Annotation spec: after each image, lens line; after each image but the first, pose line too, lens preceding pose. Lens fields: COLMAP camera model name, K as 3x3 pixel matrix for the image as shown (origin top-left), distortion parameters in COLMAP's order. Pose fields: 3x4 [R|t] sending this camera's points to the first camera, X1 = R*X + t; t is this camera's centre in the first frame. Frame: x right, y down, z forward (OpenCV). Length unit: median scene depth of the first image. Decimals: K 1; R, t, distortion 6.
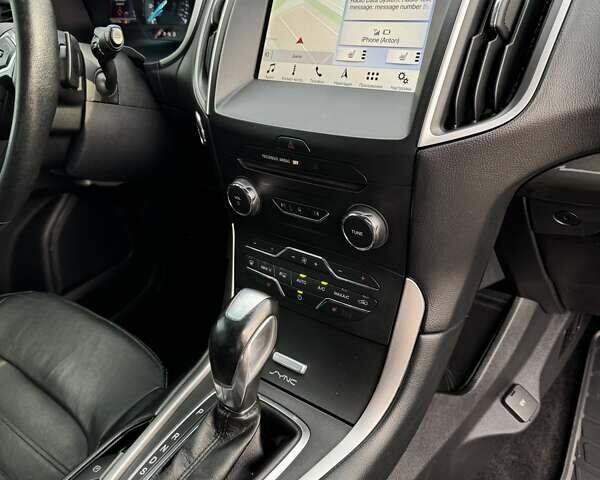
lens RADIAL K [[553.4, 0, 300.0], [0, 553.4, 240.0], [0, 0, 1]] dist [0.132714, -0.287335]
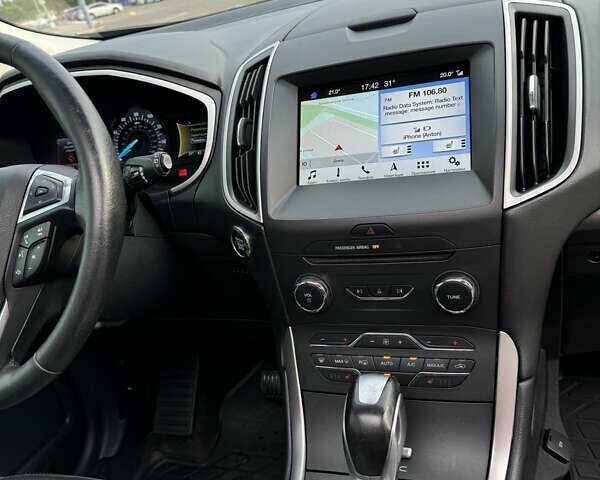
lens RADIAL K [[553.4, 0, 300.0], [0, 553.4, 240.0], [0, 0, 1]] dist [0.132714, -0.287335]
pose [[0.945594, -0.148175, 0.289649, -0.447948], [0.213134, 0.954761, -0.207376, 0.039877], [-0.245818, 0.257827, 0.934398, 0.021320]]
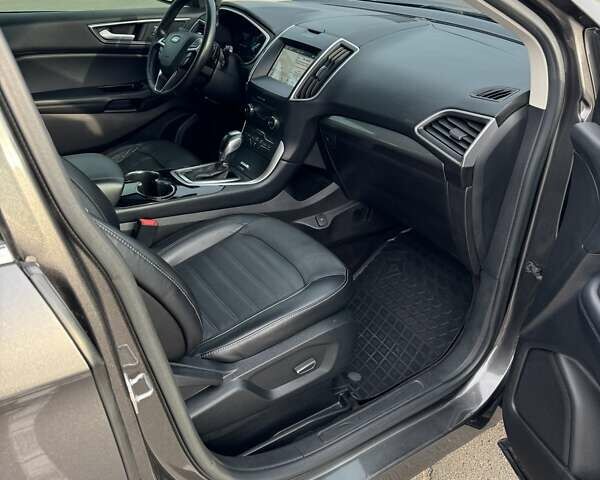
lens RADIAL K [[553.4, 0, 300.0], [0, 553.4, 240.0], [0, 0, 1]] dist [0.132714, -0.287335]
pose [[0.925046, 0.346743, -0.155108, 0.975839], [-0.359091, 0.931410, -0.059415, 0.747788], [0.123868, 0.110659, 0.986109, -2.125371]]
